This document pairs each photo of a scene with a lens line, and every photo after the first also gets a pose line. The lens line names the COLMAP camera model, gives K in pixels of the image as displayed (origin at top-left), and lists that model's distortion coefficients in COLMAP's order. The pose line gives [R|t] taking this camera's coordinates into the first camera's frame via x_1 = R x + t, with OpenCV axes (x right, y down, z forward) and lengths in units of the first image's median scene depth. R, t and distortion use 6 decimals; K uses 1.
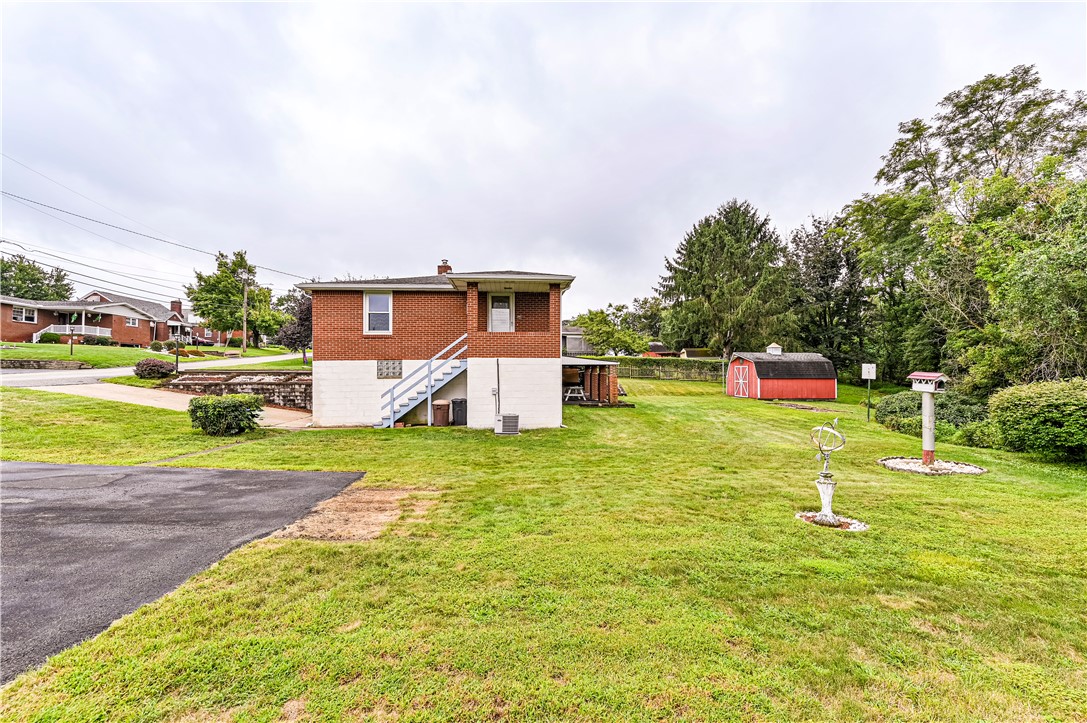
lens RADIAL K [[432.2, 0, 547.0], [0, 432.2, 362.5], [0, 0, 1]] dist [0.001191, -0.000031]
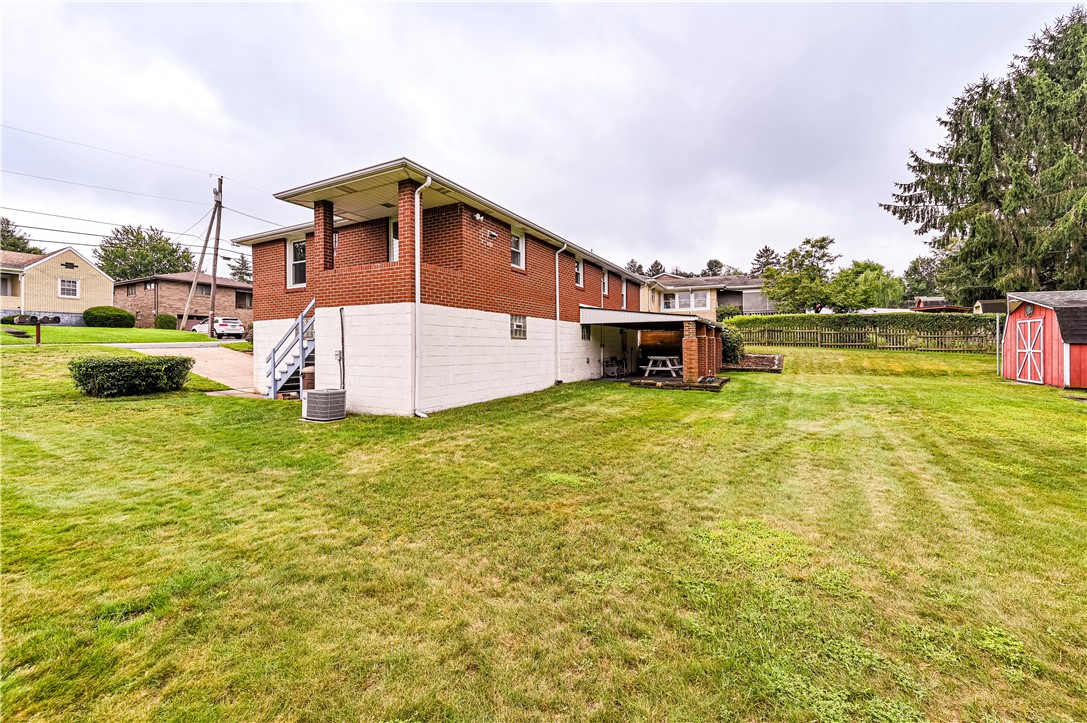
lens RADIAL K [[434.4, 0, 555.0], [0, 434.4, 343.9], [0, 0, 1]] dist [0.000721, 0.000080]
pose [[0.846062, -0.004272, -0.533067, 0.230128], [0.014758, 0.999772, 0.015412, 0.018394], [0.532880, -0.020906, 0.845932, 0.261847]]
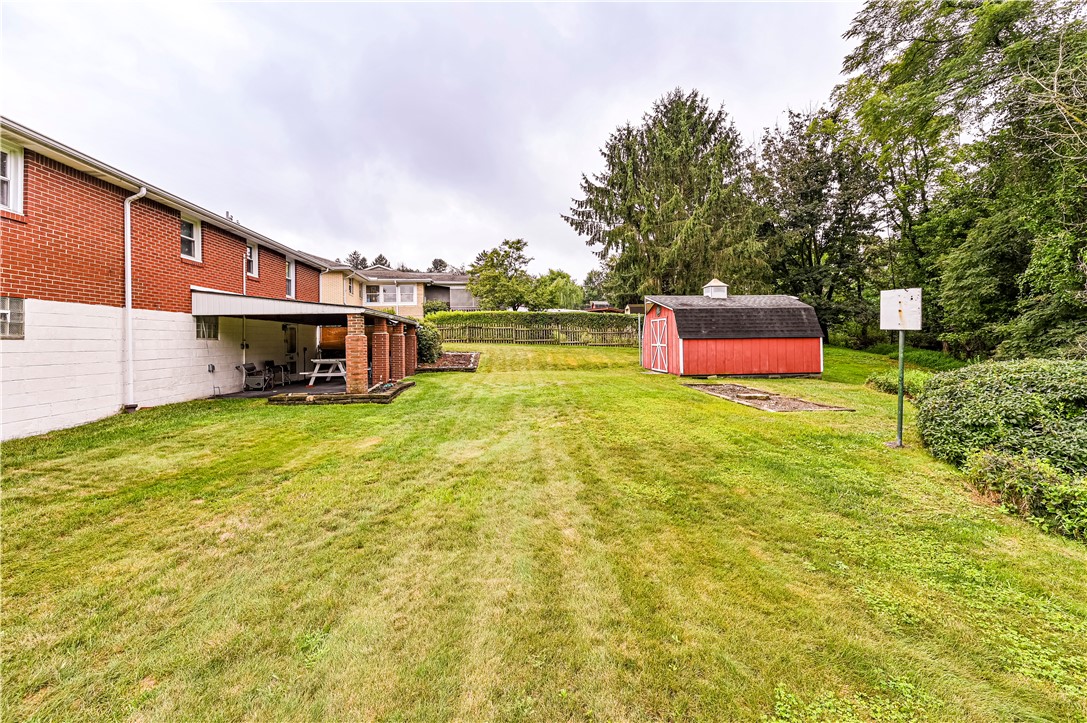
lens RADIAL K [[434.7, 0, 526.7], [0, 434.7, 331.8], [0, 0, 1]] dist [0.000626, 0.000134]
pose [[0.999673, -0.015708, -0.020197, 0.253992], [0.015770, 0.999871, 0.002928, 0.019393], [0.020148, -0.003246, 0.999792, 0.365383]]
